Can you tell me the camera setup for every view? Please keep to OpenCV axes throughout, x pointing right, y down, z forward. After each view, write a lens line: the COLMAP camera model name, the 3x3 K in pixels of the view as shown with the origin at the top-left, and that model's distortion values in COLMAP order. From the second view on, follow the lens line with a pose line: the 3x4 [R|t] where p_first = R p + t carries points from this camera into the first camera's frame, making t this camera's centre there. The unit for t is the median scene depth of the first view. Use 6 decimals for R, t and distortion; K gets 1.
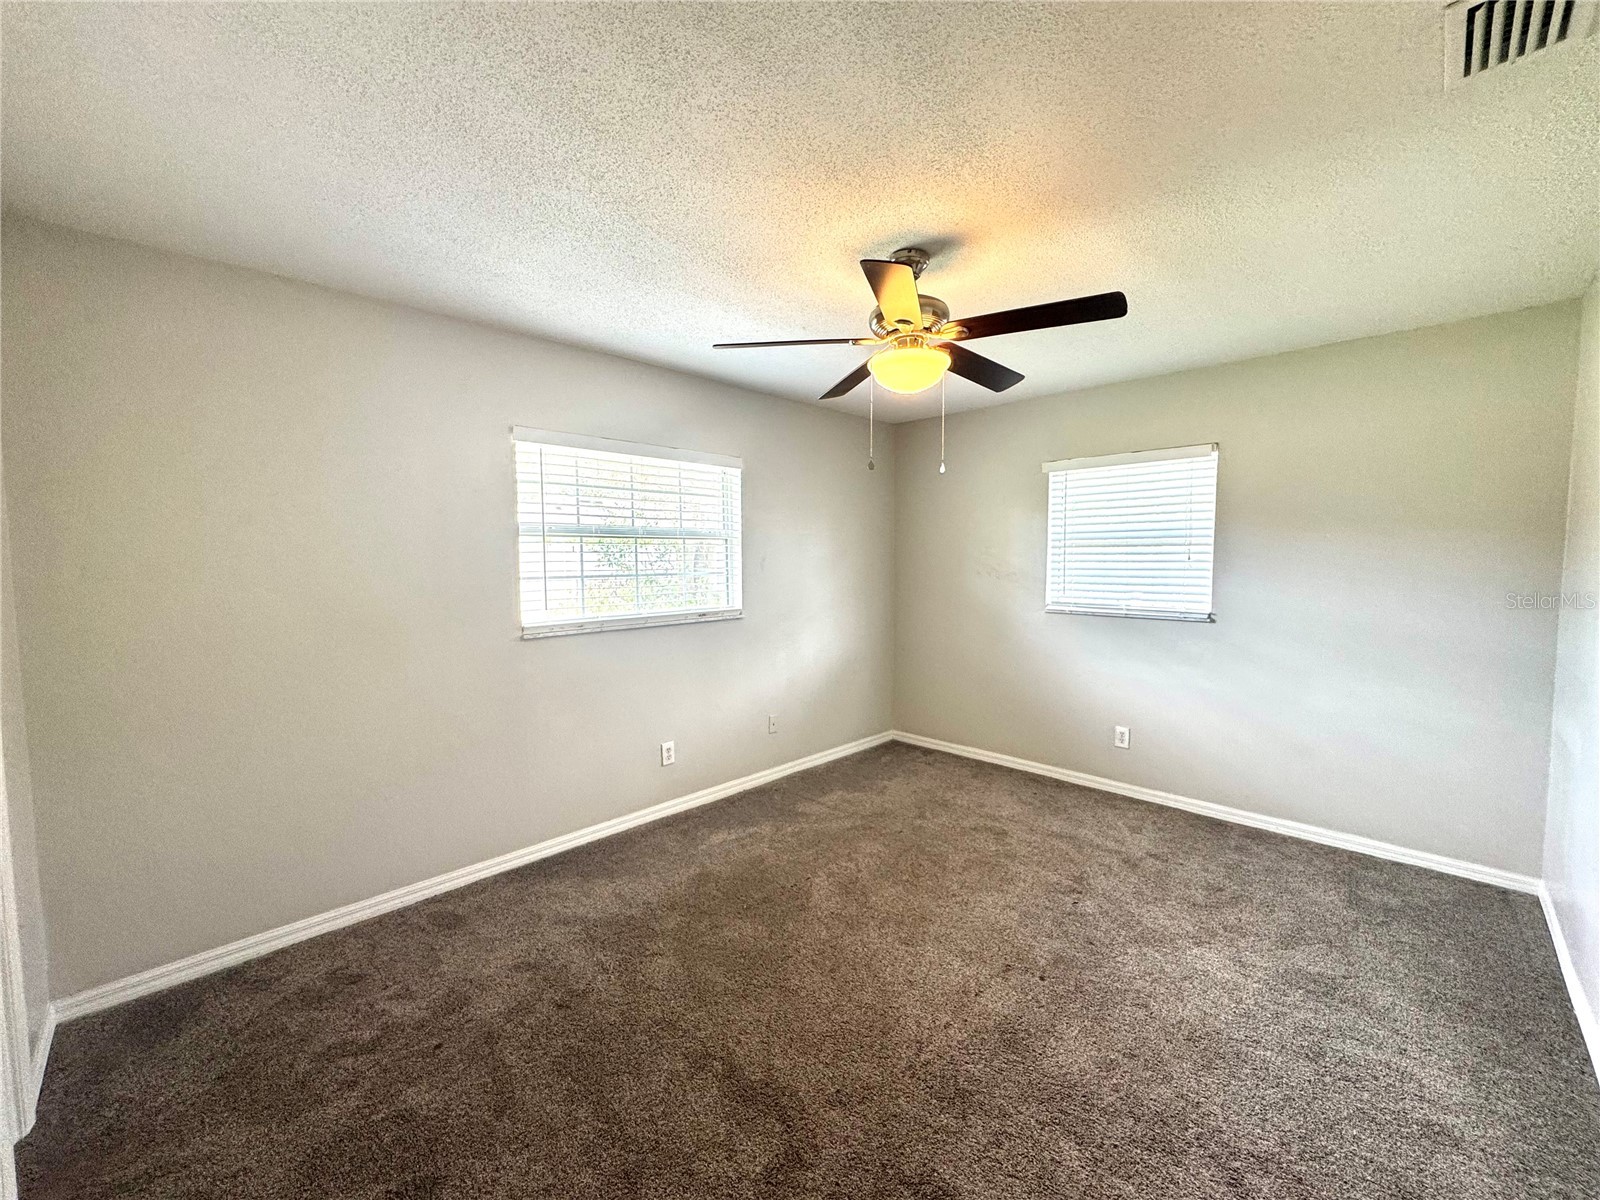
lens RADIAL K [[640.8, 0, 800.0], [0, 640.8, 600.0], [0, 0, 1]] dist [-0.005811, 0.000854]
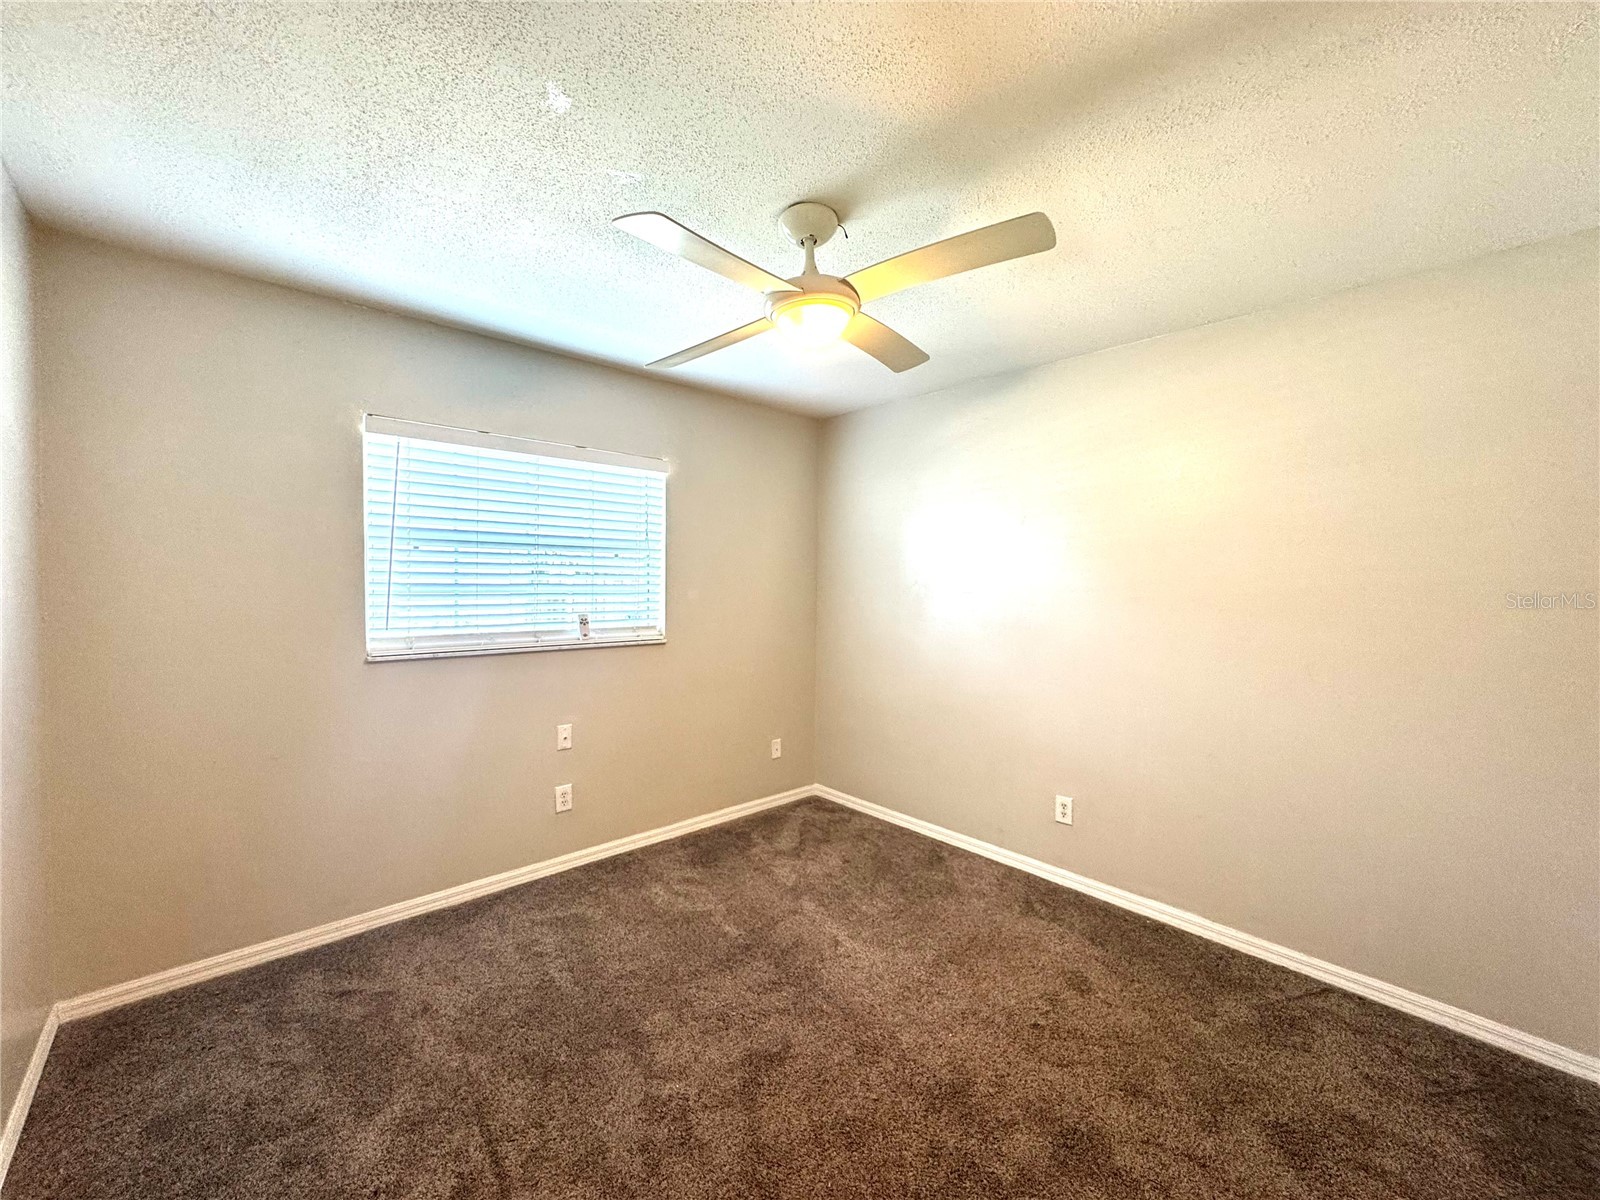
lens RADIAL K [[640.8, 0, 800.0], [0, 640.8, 600.0], [0, 0, 1]] dist [-0.005811, 0.000854]
pose [[0.998255, 0.019608, -0.055702, 0.164127], [-0.021123, 0.999419, -0.026741, -0.011679], [0.055145, 0.027871, 0.998089, 0.160349]]
